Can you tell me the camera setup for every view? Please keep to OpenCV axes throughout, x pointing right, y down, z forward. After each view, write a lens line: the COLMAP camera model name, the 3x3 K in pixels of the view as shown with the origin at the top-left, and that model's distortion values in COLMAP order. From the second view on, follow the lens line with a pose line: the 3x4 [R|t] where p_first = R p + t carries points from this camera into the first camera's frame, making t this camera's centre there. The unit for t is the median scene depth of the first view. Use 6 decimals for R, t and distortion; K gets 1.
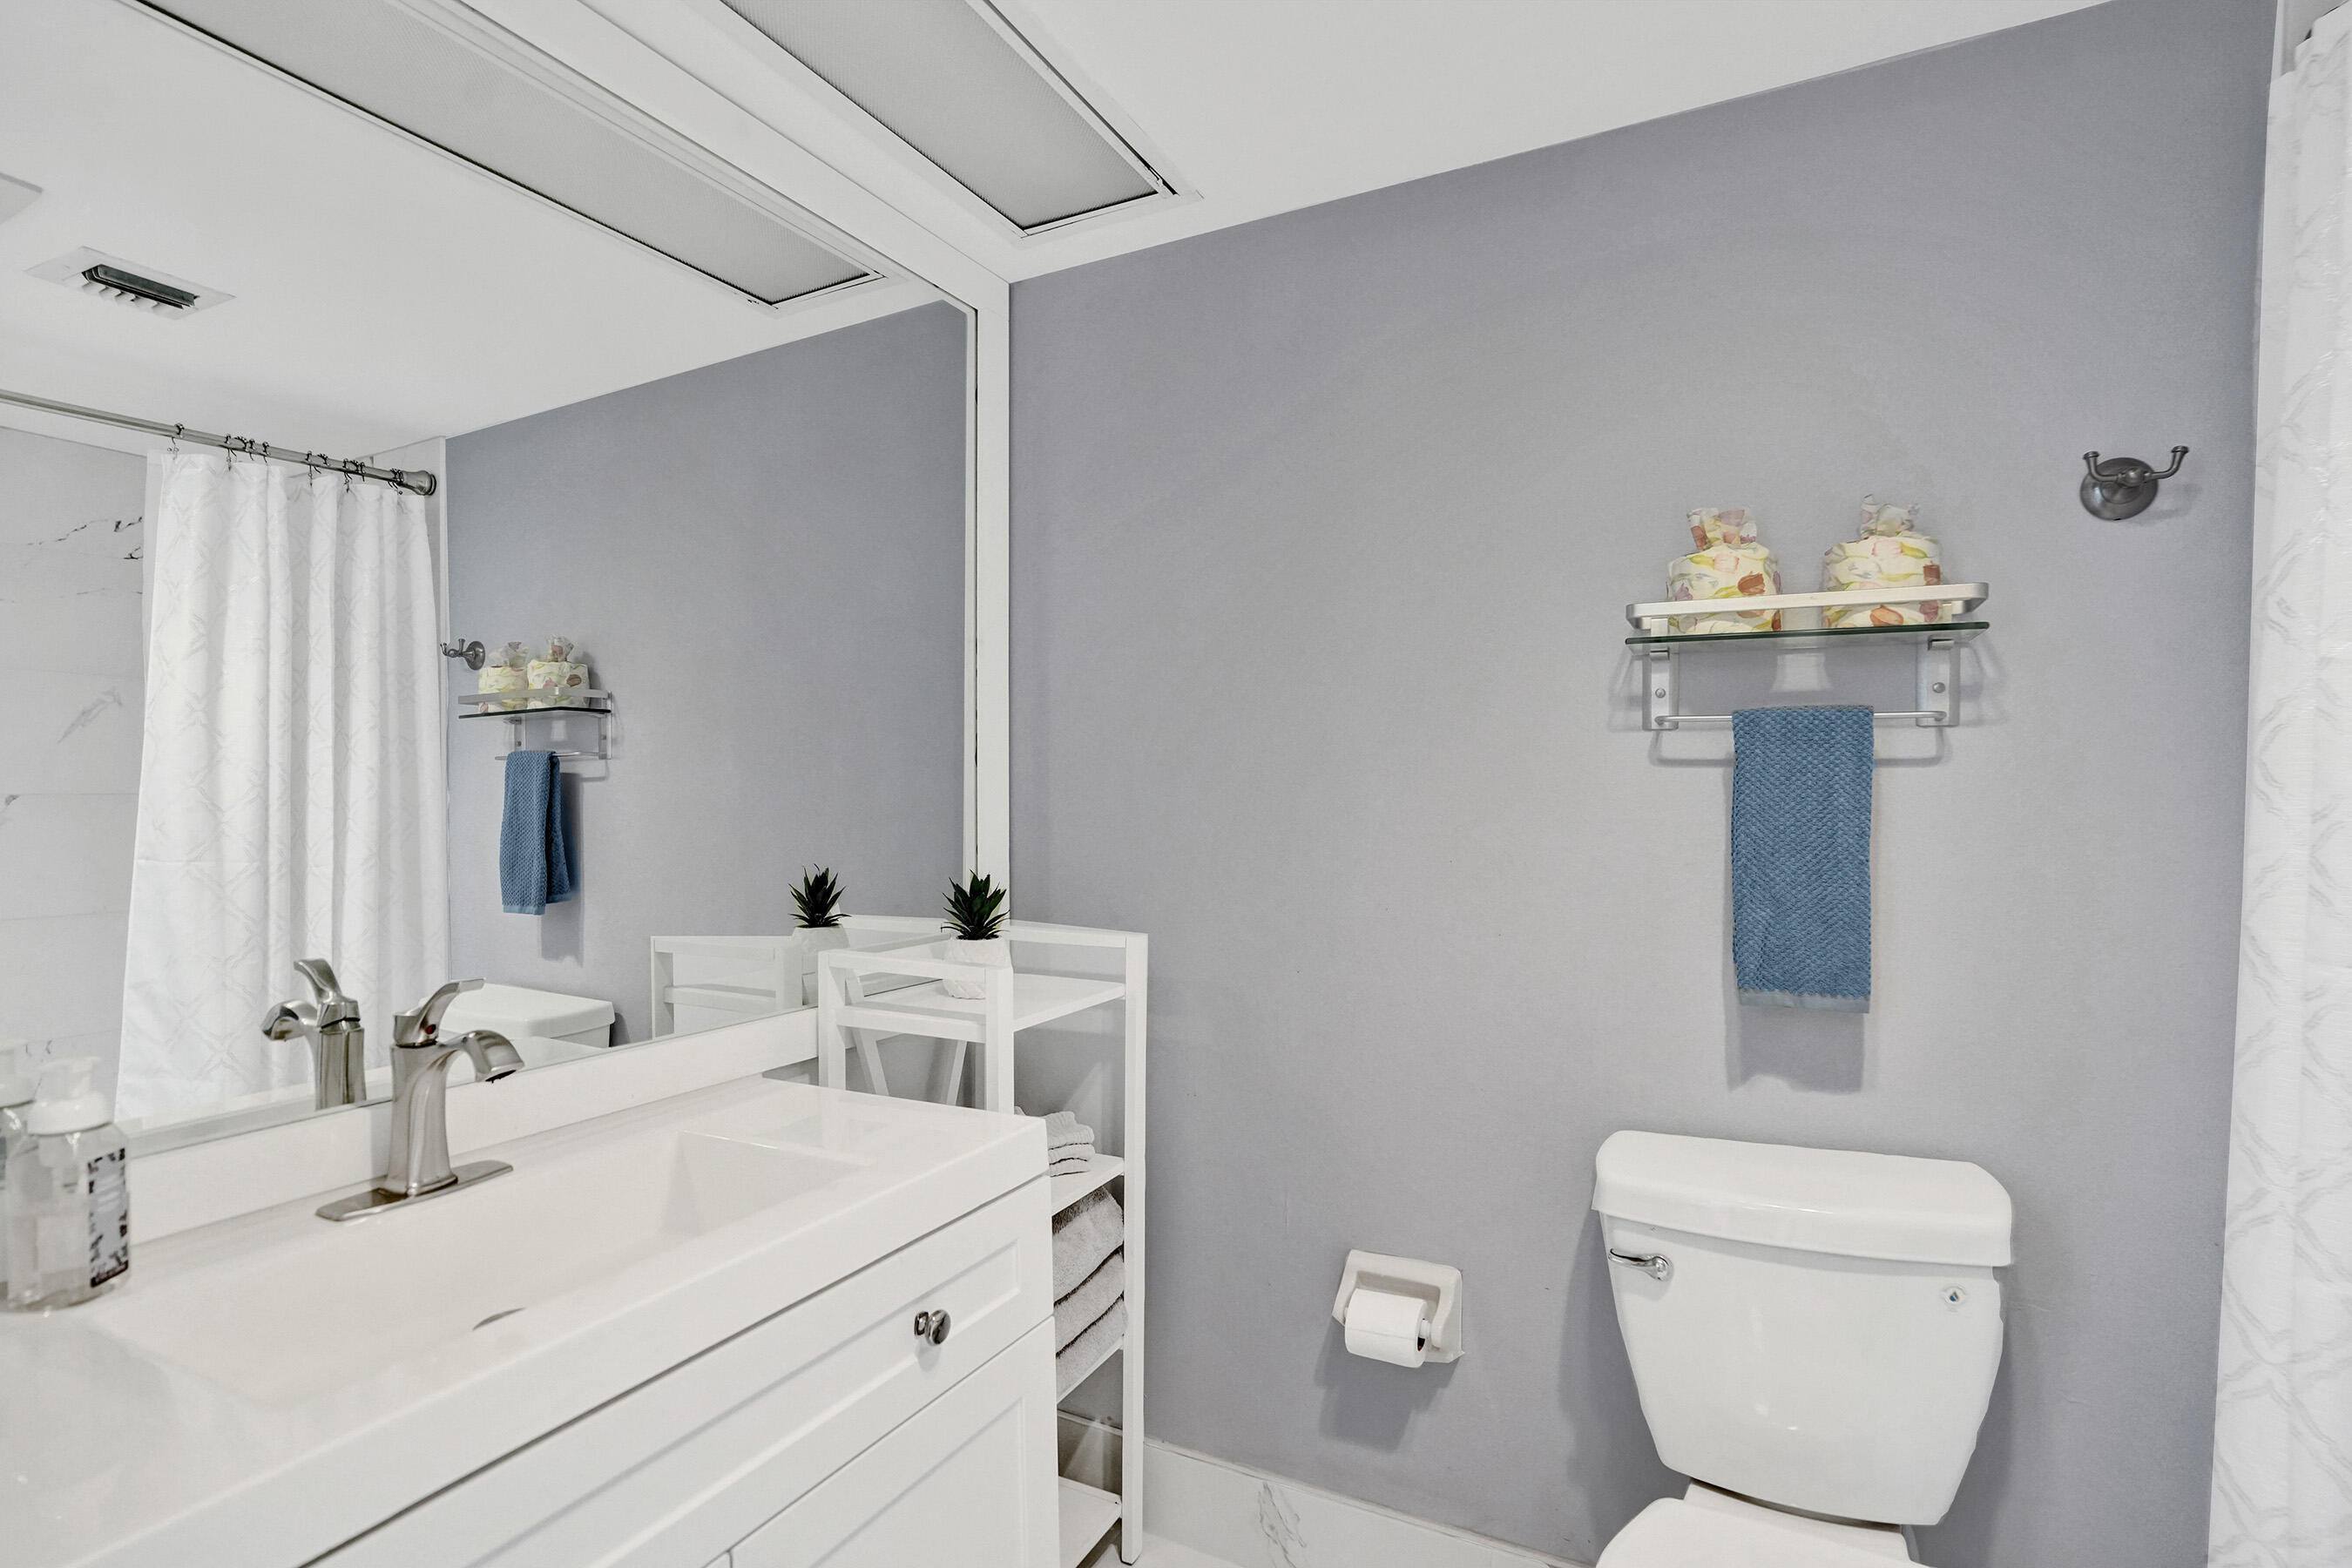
lens RADIAL K [[1170.3, 0, 1176.0], [0, 1170.3, 784.0], [0, 0, 1]] dist [-0.000974, -0.000289]
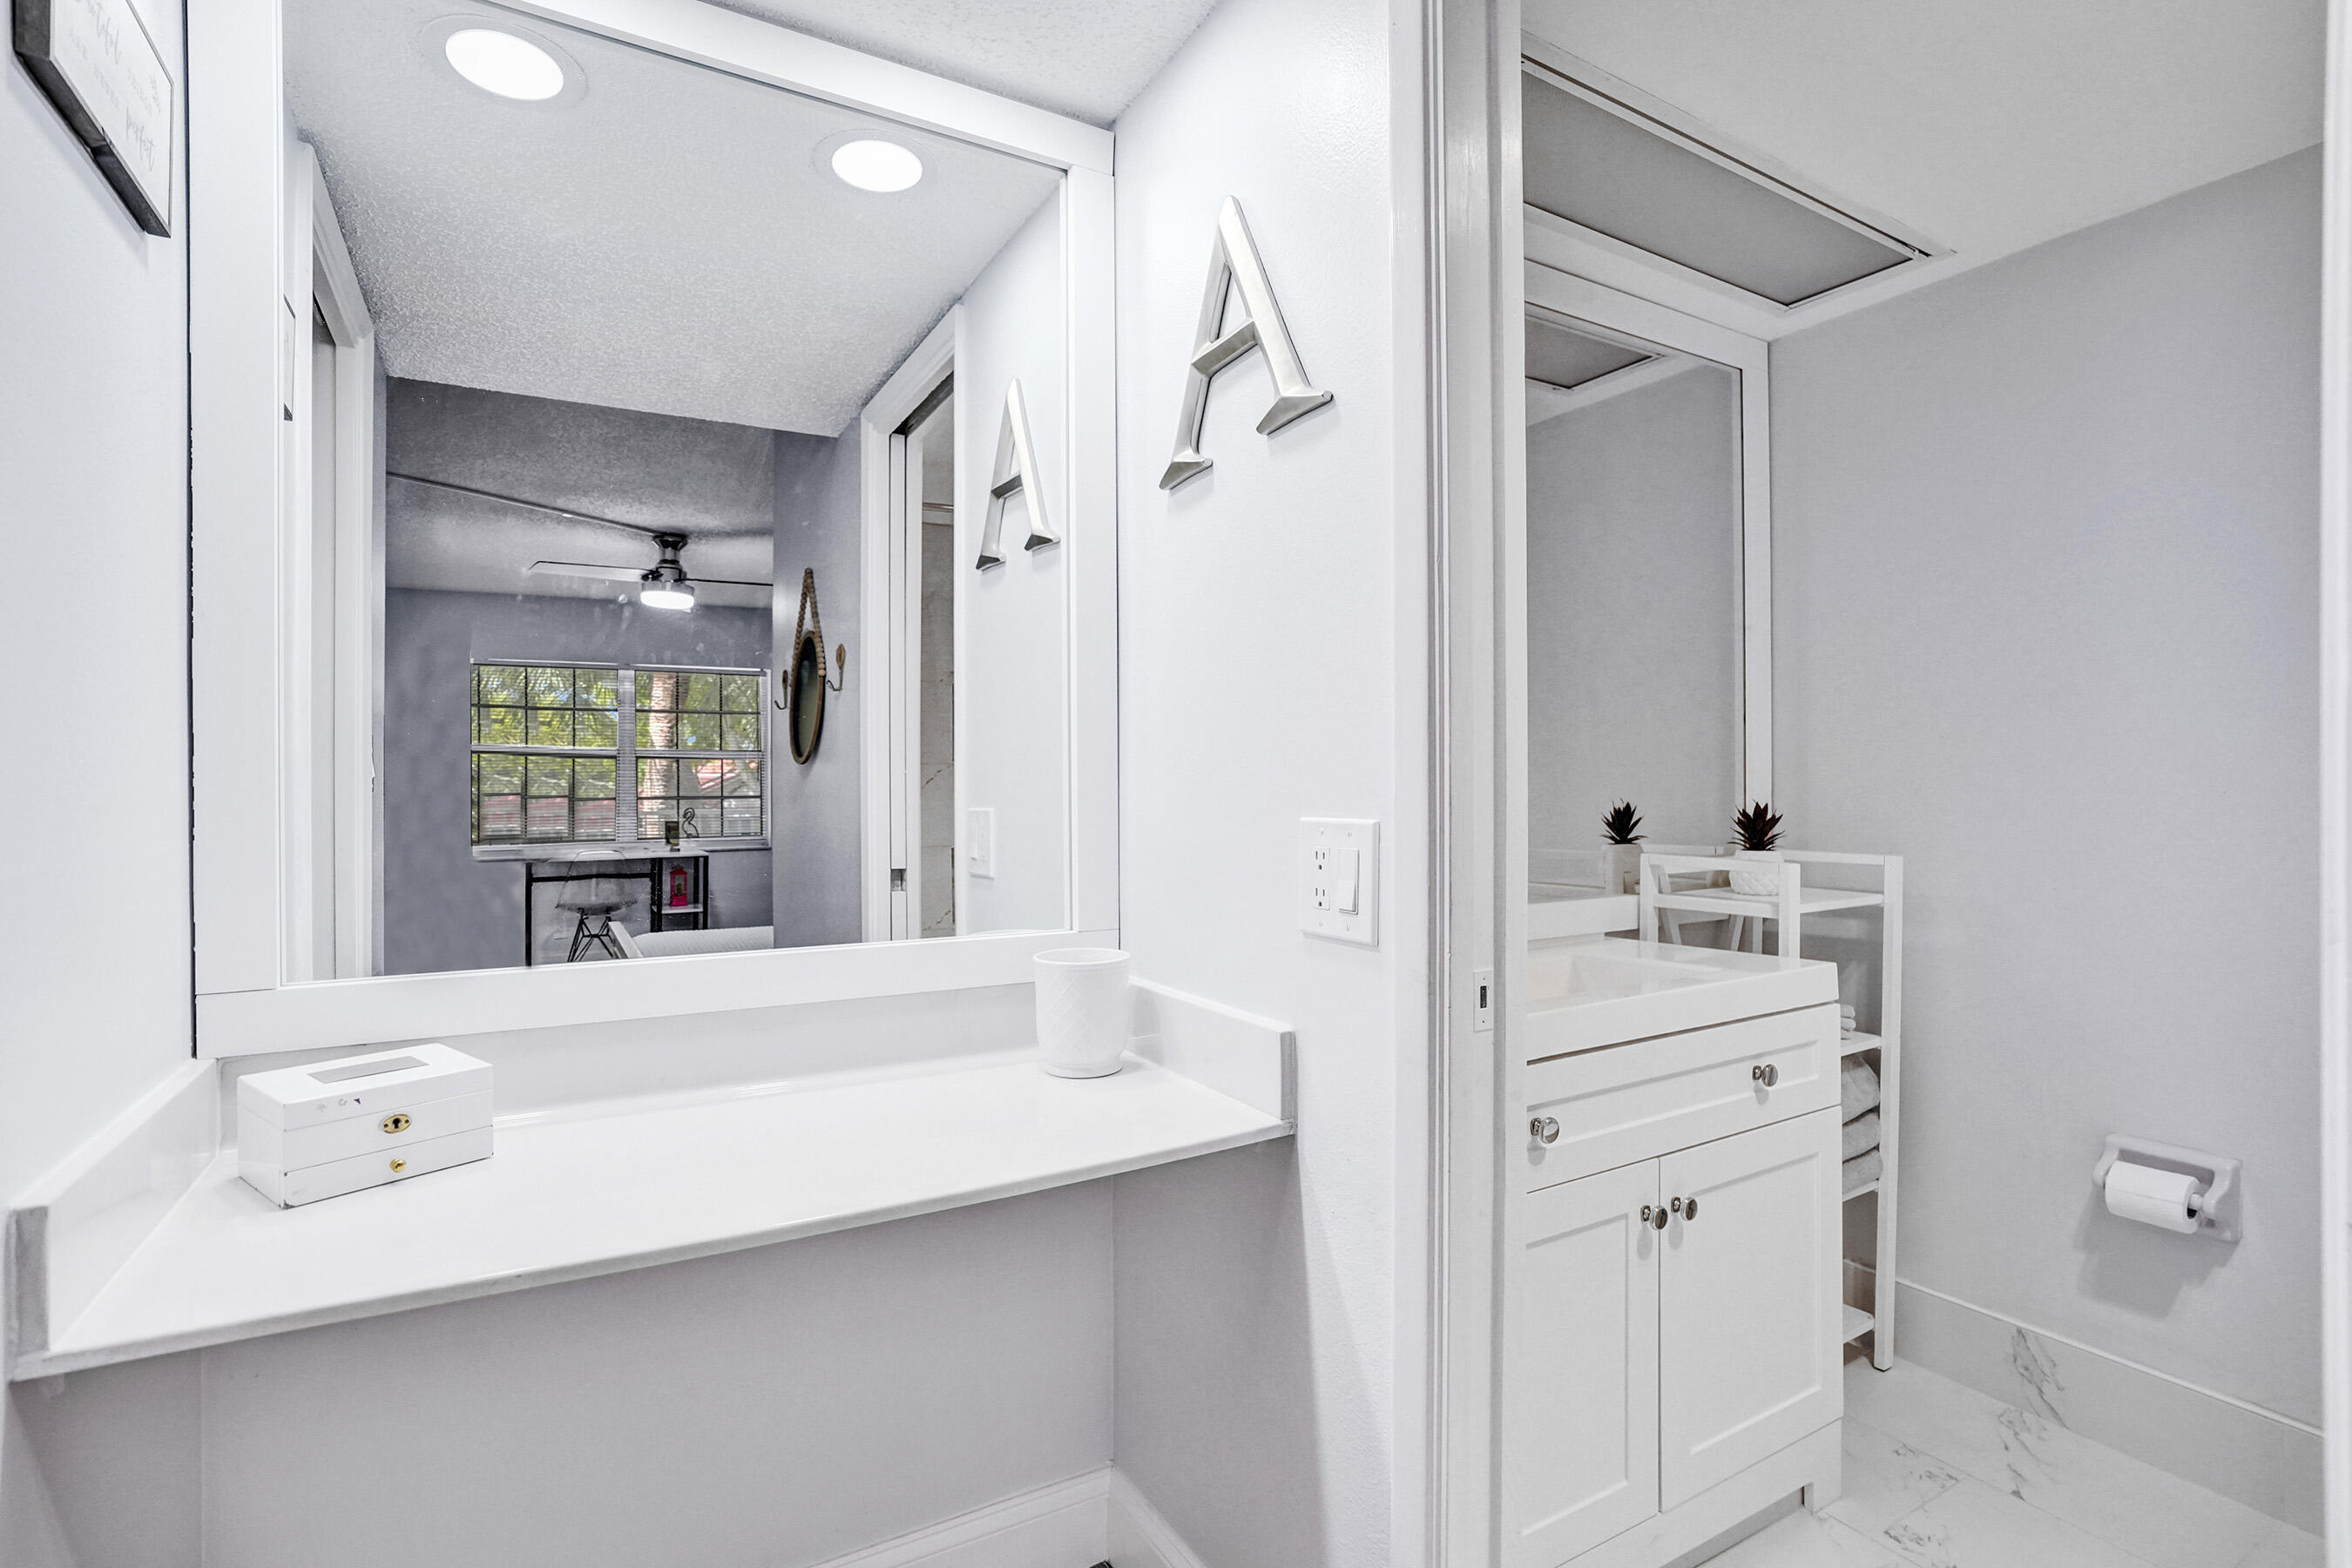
lens RADIAL K [[1117.4, 0, 1176.0], [0, 1117.4, 784.0], [0, 0, 1]] dist [-0.033397, 0.018641]
pose [[0.843734, -0.001941, -0.536759, -0.049772], [0.012455, 0.999795, 0.015963, 0.026116], [0.536618, -0.020154, 0.843585, -0.428910]]
